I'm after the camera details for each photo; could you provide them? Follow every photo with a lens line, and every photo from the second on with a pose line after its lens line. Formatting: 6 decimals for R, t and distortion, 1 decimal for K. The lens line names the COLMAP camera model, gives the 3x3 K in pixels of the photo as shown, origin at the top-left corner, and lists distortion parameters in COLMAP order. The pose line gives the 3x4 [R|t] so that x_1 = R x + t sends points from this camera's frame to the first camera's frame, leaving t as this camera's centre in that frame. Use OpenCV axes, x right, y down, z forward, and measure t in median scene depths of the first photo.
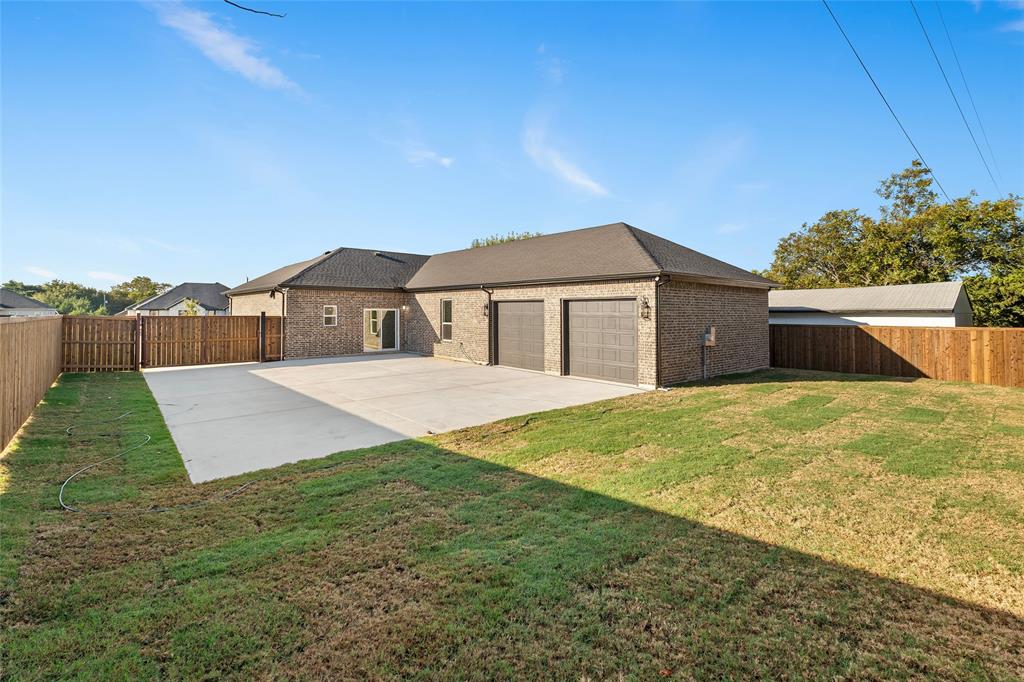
lens RADIAL K [[460.1, 0, 515.2], [0, 460.1, 302.9], [0, 0, 1]] dist [0.016680, 0.000007]
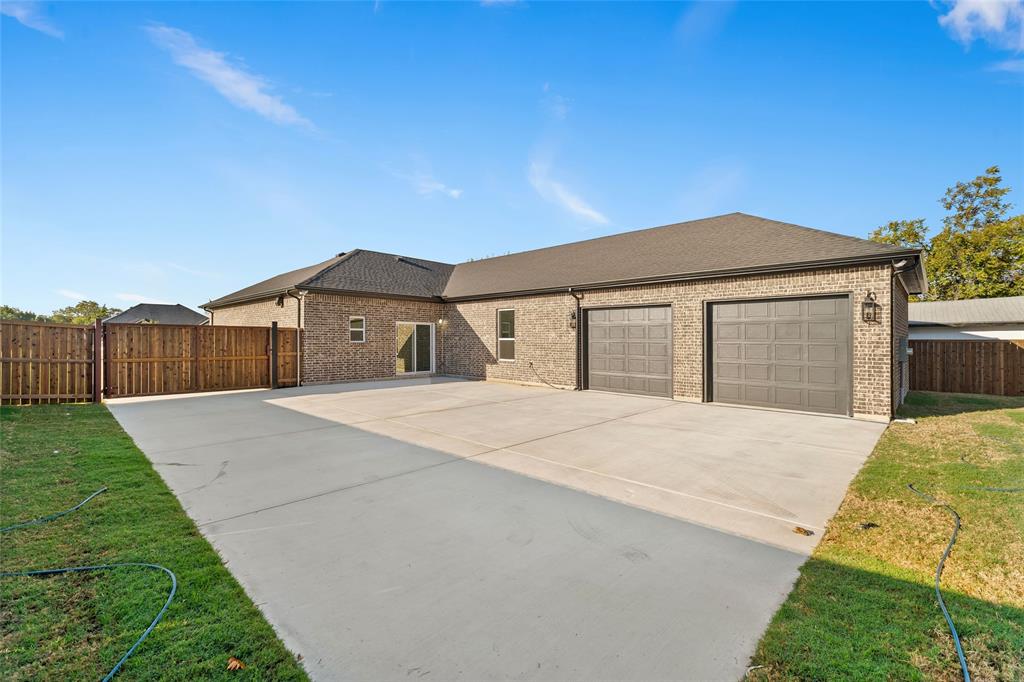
lens RADIAL K [[435.3, 0, 510.3], [0, 435.3, 337.8], [0, 0, 1]] dist [0.011018, 0.000089]
pose [[0.995941, 0.001450, 0.090001, -0.225549], [-0.002602, 0.999916, 0.012684, 0.035007], [-0.089976, -0.012867, 0.995861, 0.256409]]
